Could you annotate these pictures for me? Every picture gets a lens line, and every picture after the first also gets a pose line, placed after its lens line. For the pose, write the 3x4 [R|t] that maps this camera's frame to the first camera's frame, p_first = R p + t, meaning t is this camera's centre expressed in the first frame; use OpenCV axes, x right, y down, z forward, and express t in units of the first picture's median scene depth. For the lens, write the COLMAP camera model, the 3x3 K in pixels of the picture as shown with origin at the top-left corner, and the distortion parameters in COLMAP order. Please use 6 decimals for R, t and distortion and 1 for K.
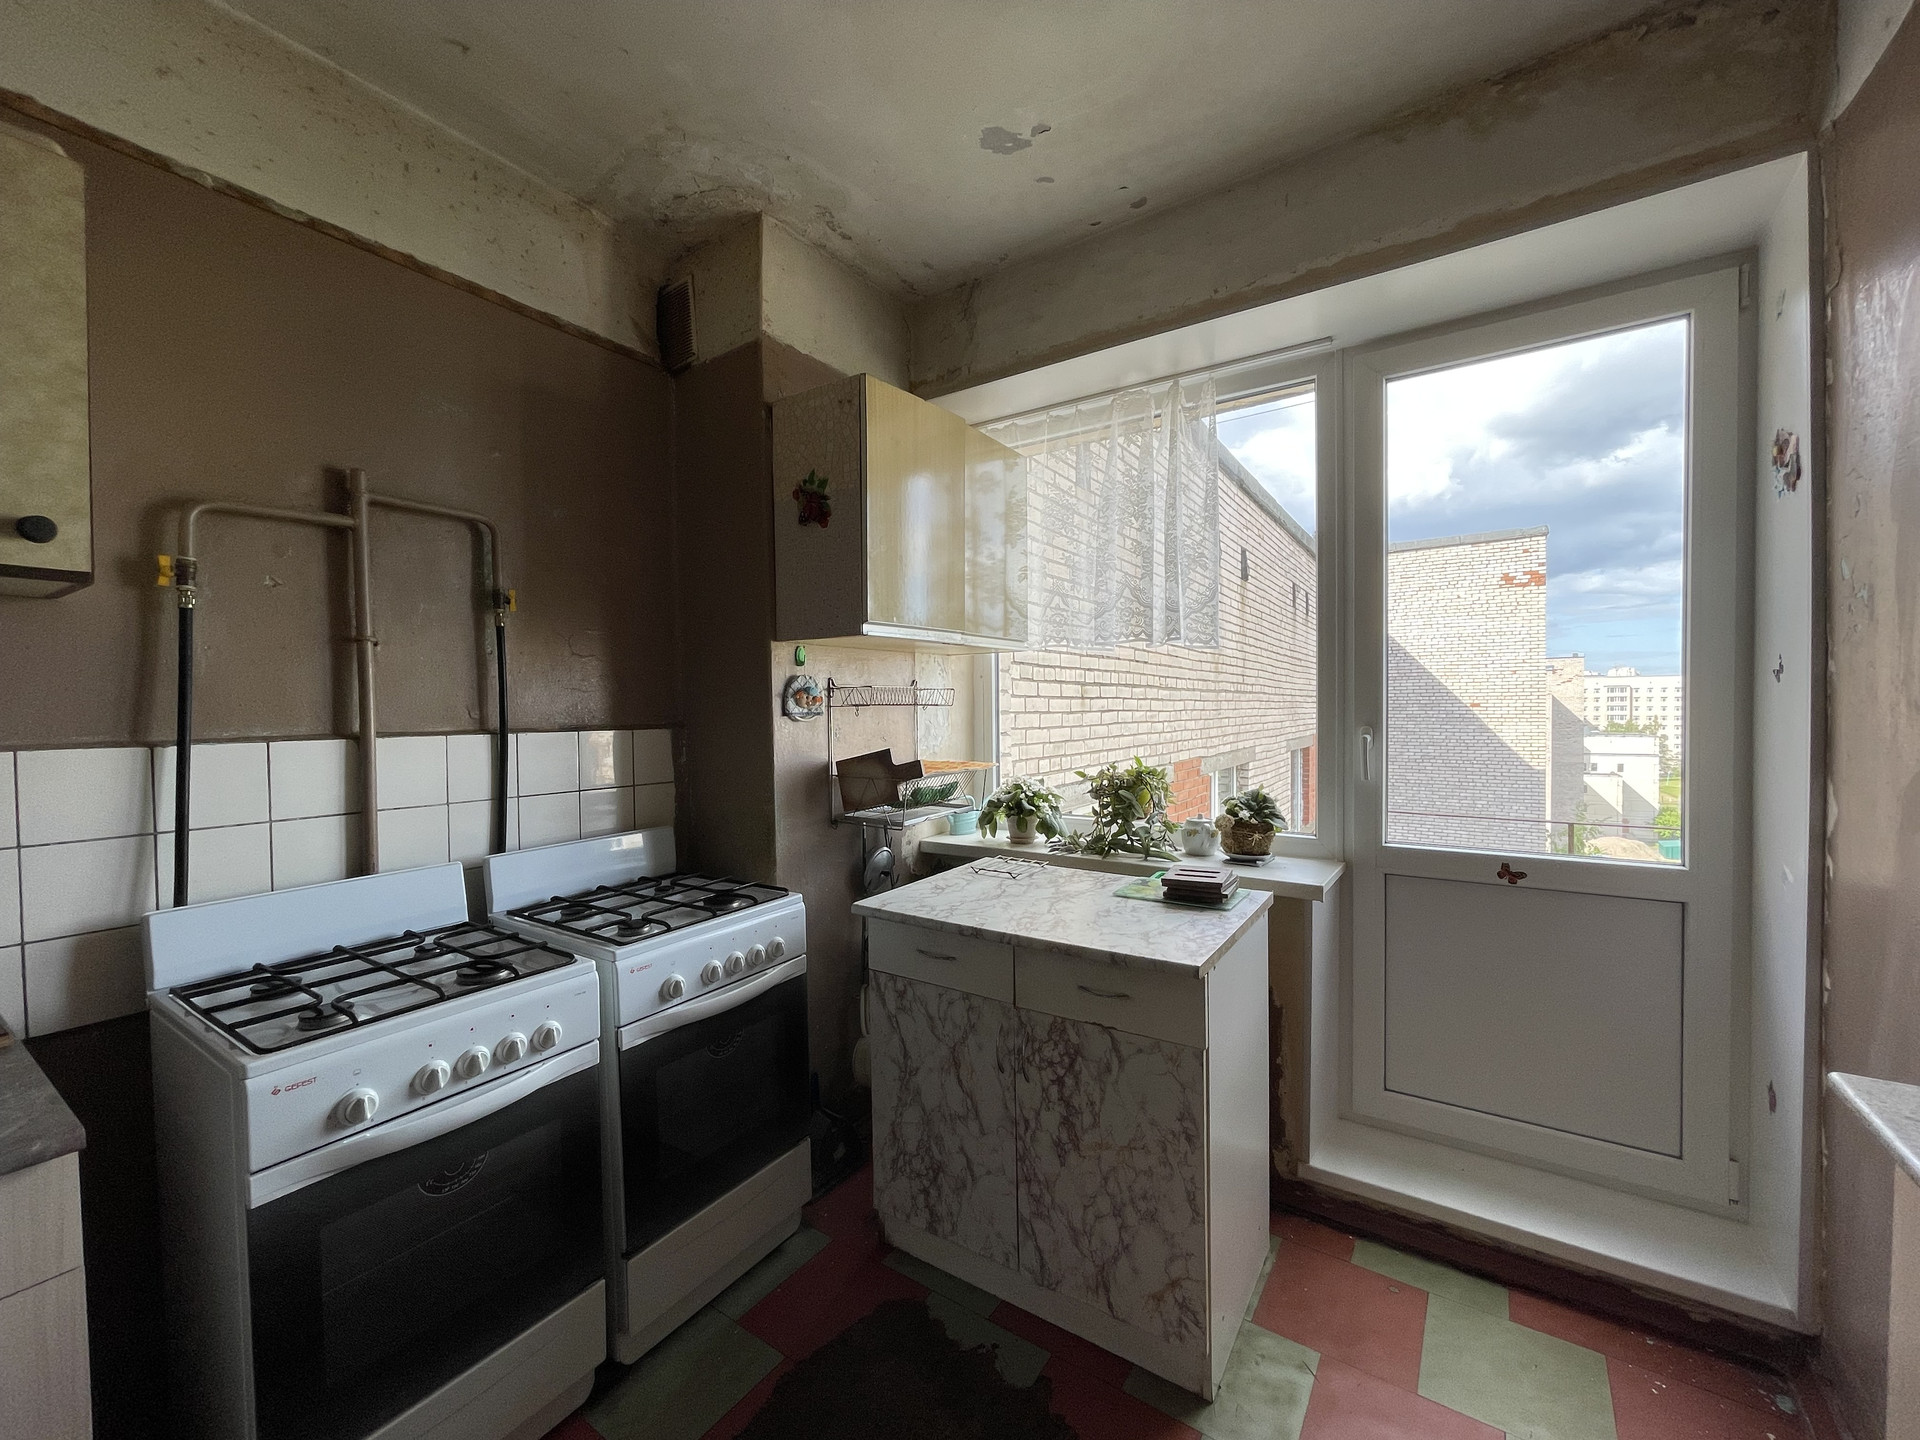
lens RADIAL K [[773.3, 0, 962.9], [0, 773.3, 726.4], [0, 0, 1]] dist [-0.000352, -0.000133]
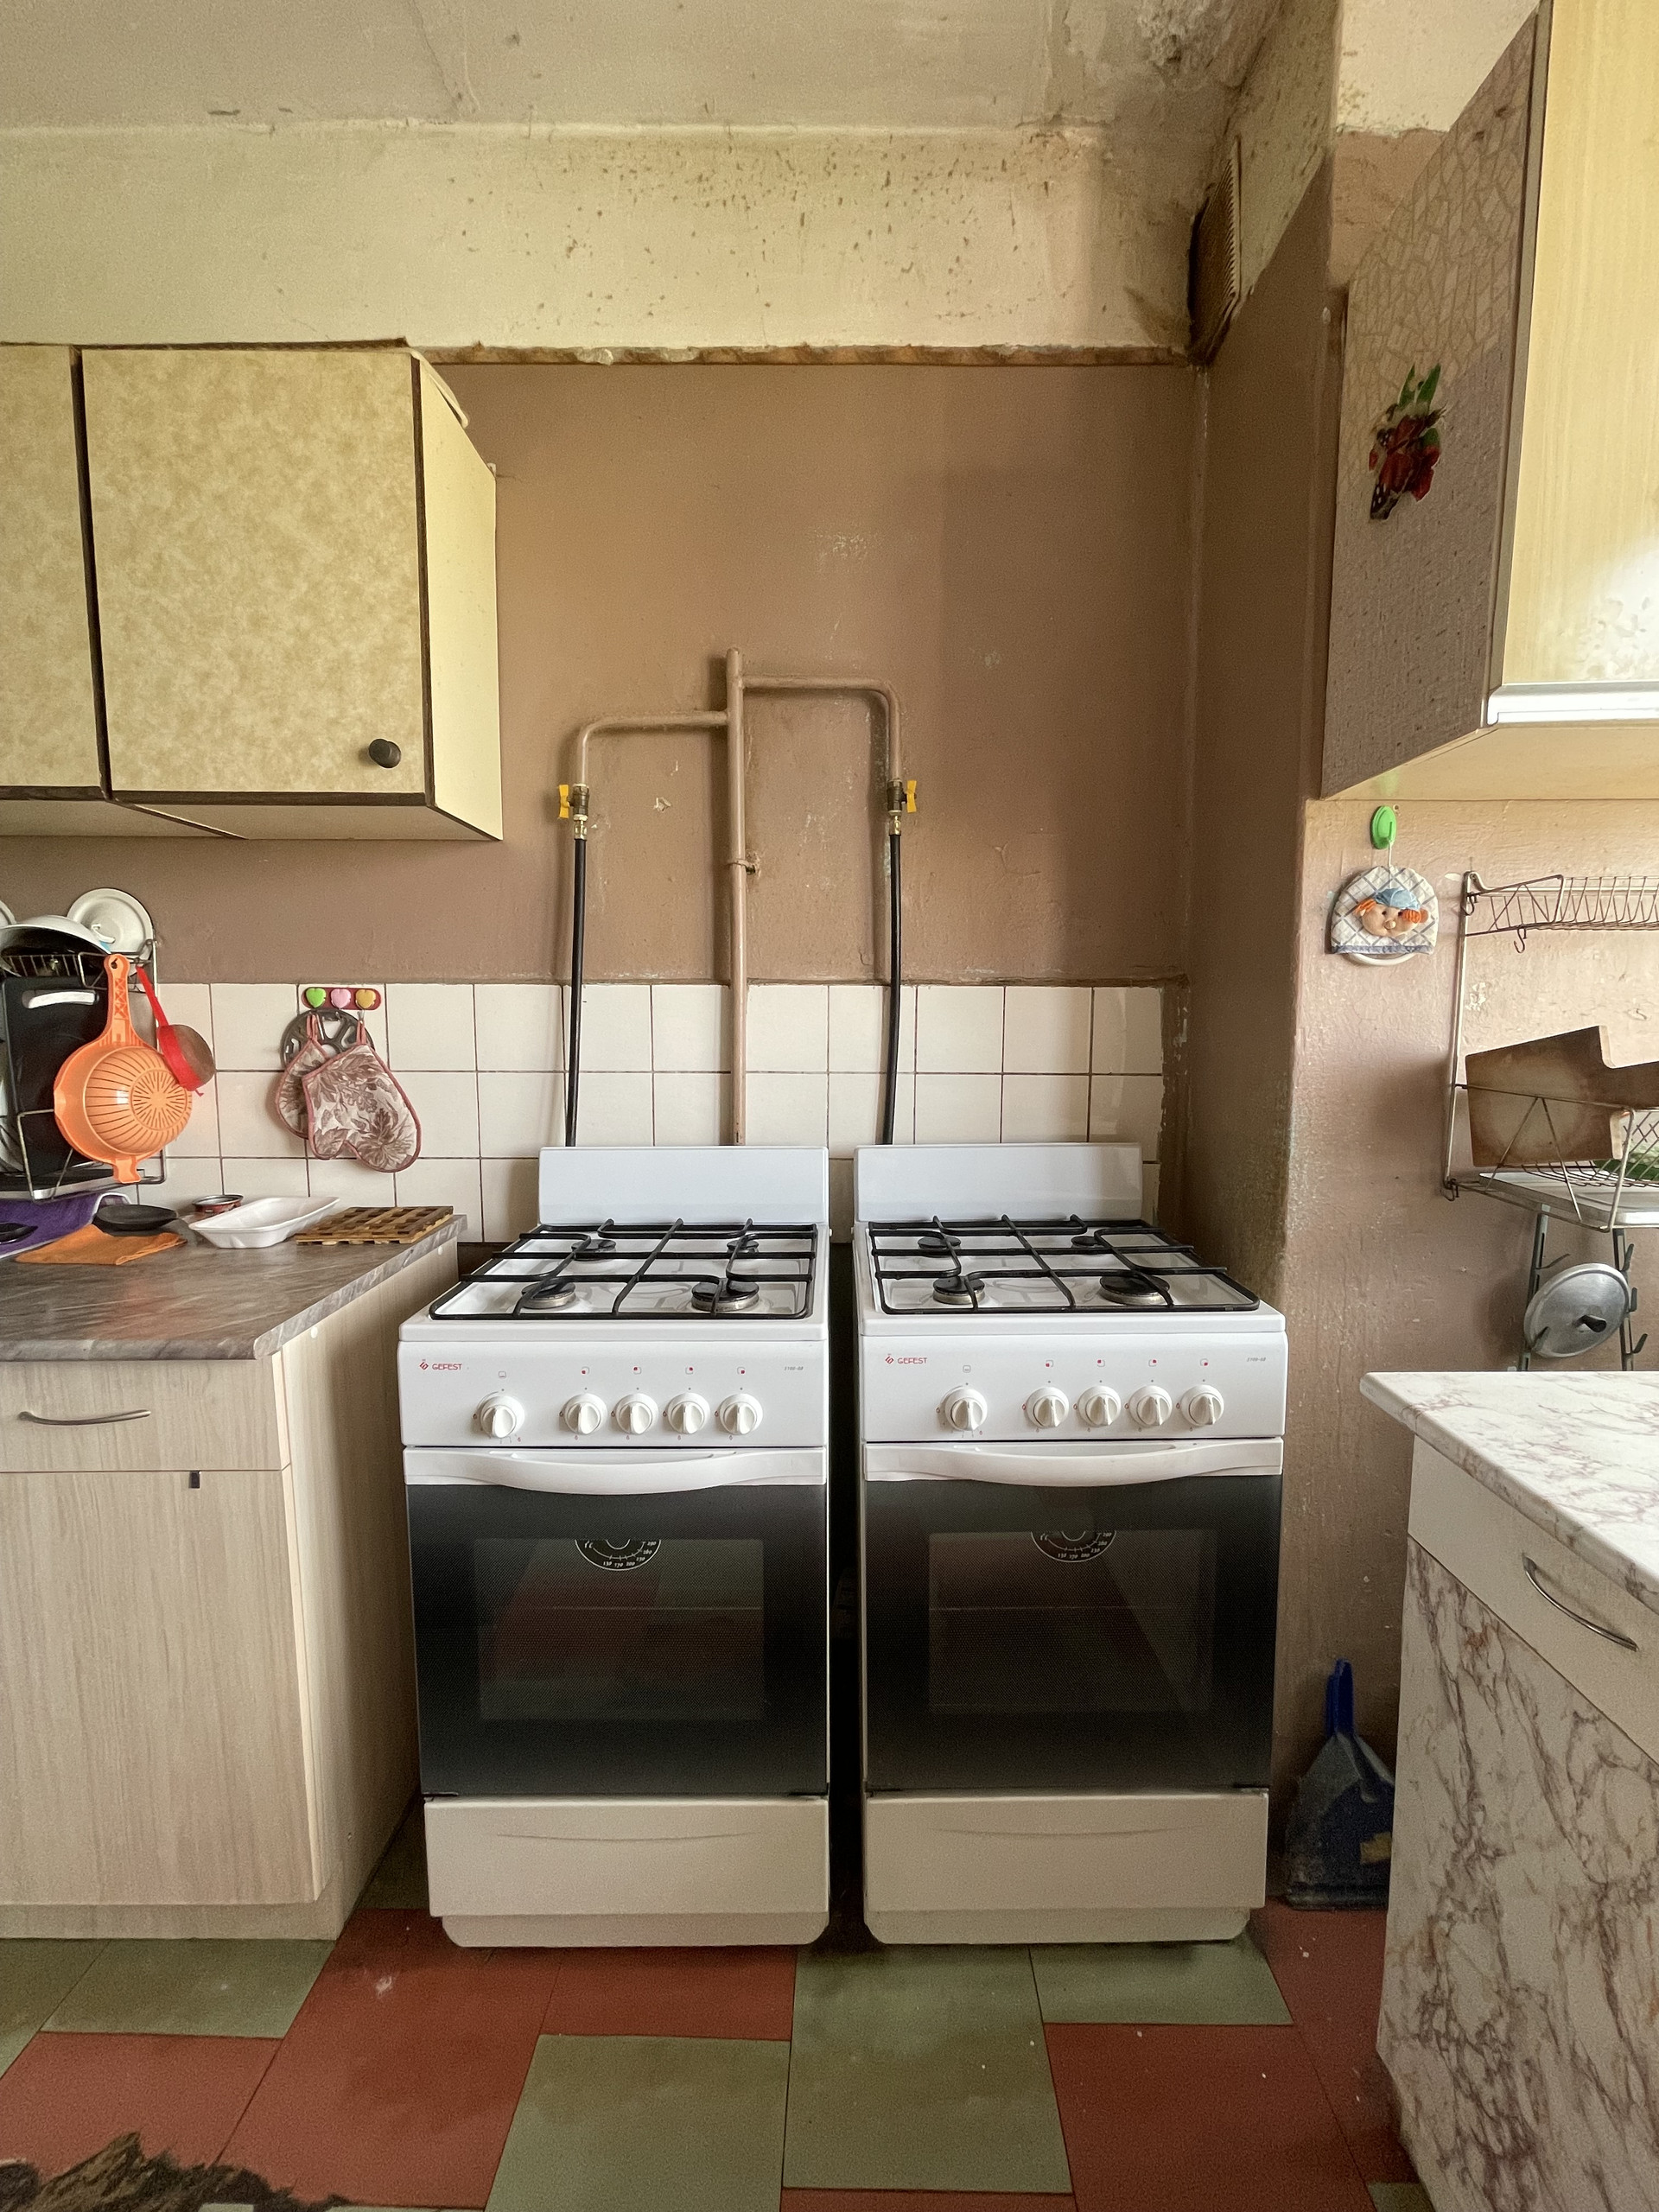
lens RADIAL K [[890.9, 0, 836.3], [0, 890.9, 1101.5], [0, 0, 1]] dist [-0.000352, -0.000133]
pose [[0.550352, 0.094855, -0.829527, 0.087692], [-0.030681, 0.995152, 0.093438, 0.041996], [0.834369, -0.025973, 0.550594, 0.478465]]
